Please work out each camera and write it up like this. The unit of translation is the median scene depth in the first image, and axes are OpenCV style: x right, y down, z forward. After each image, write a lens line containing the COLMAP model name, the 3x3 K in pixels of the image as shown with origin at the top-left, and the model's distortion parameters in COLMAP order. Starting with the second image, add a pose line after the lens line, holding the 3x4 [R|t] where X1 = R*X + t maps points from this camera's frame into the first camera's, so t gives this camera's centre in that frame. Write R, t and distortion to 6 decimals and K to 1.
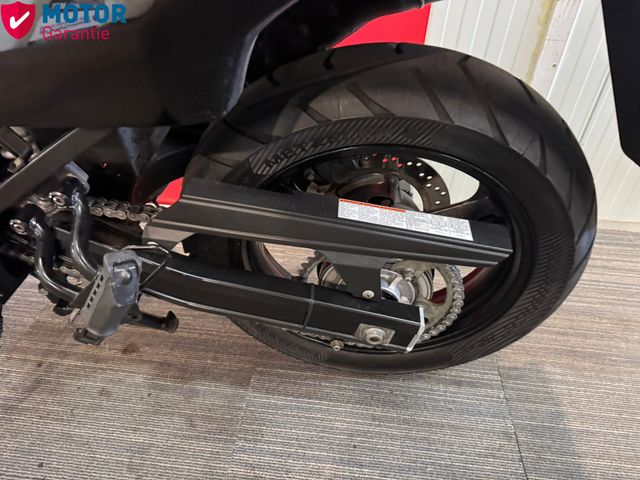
lens RADIAL K [[449.6, 0, 312.3], [0, 449.6, 248.2], [0, 0, 1]] dist [0.040071, -0.059083]
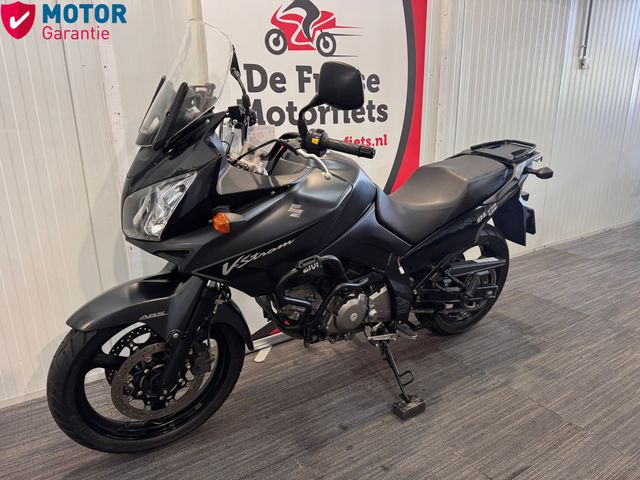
lens RADIAL K [[450.7, 0, 321.0], [0, 450.7, 245.2], [0, 0, 1]] dist [0.074618, -0.085893]
pose [[0.787421, -0.233432, 0.570506, -2.644559], [0.415312, 0.884828, -0.211177, 0.047311], [-0.455504, 0.403223, 0.793679, -1.312515]]
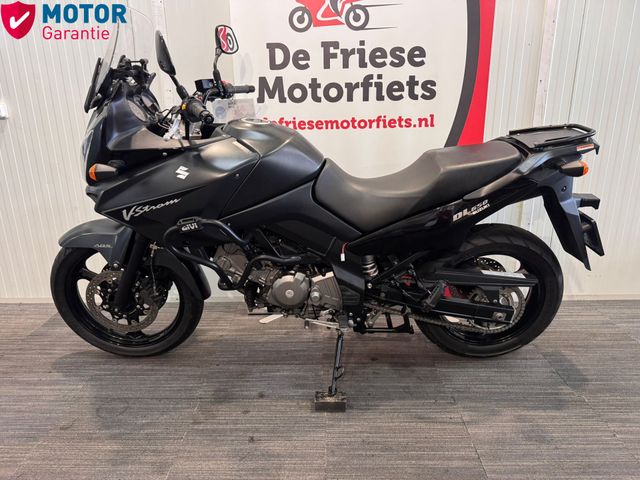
lens RADIAL K [[453.7, 0, 311.3], [0, 453.7, 245.3], [0, 0, 1]] dist [0.086151, -0.127554]
pose [[0.995524, -0.078635, 0.052435, -1.070857], [0.091817, 0.936215, -0.339220, 0.590032], [-0.022416, 0.342516, 0.939244, -1.727787]]
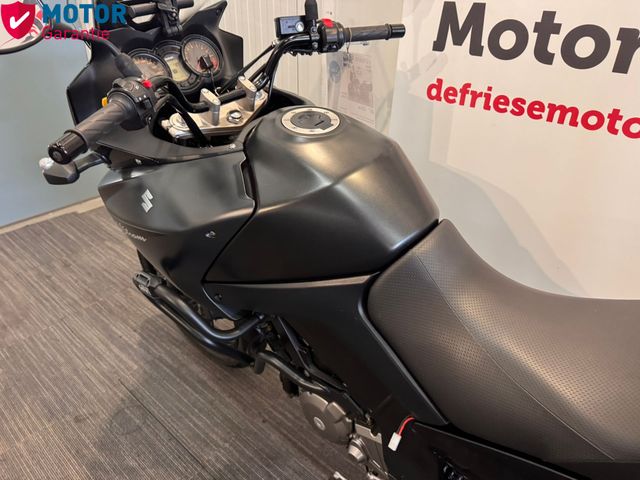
lens RADIAL K [[456.9, 0, 315.8], [0, 456.9, 236.4], [0, 0, 1]] dist [0.041102, -0.056979]
pose [[0.813605, 0.255231, -0.522403, -0.445149], [-0.335465, 0.939927, -0.063242, -0.540911], [0.474880, 0.226702, 0.850350, -0.597823]]
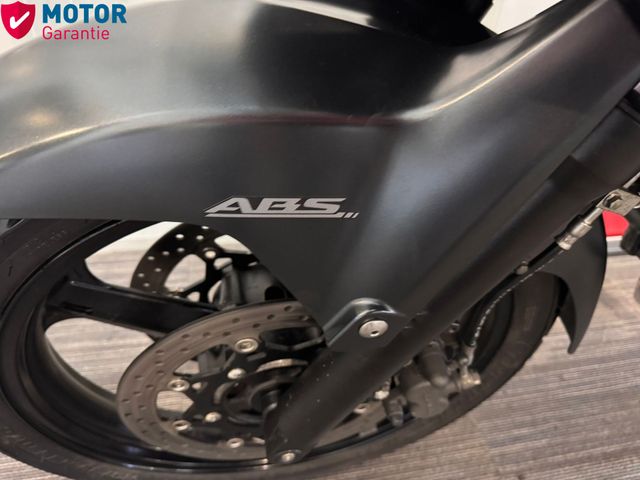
lens RADIAL K [[456.9, 0, 315.8], [0, 456.9, 236.4], [0, 0, 1]] dist [0.041102, -0.056979]
pose [[0.959987, -0.166791, 0.224955, -2.198168], [0.166682, 0.985816, 0.019615, -0.403832], [-0.225036, 0.018666, 0.974172, 0.448349]]
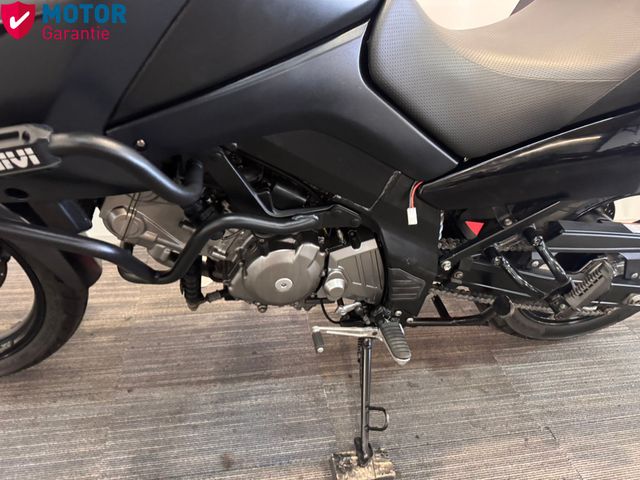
lens RADIAL K [[459.0, 0, 316.6], [0, 459.0, 243.3], [0, 0, 1]] dist [0.003968, -0.003572]
pose [[0.961708, -0.125119, 0.243849, -1.286742], [0.139204, 0.989400, -0.041342, -0.108019], [-0.236092, 0.073704, 0.968932, -0.383786]]
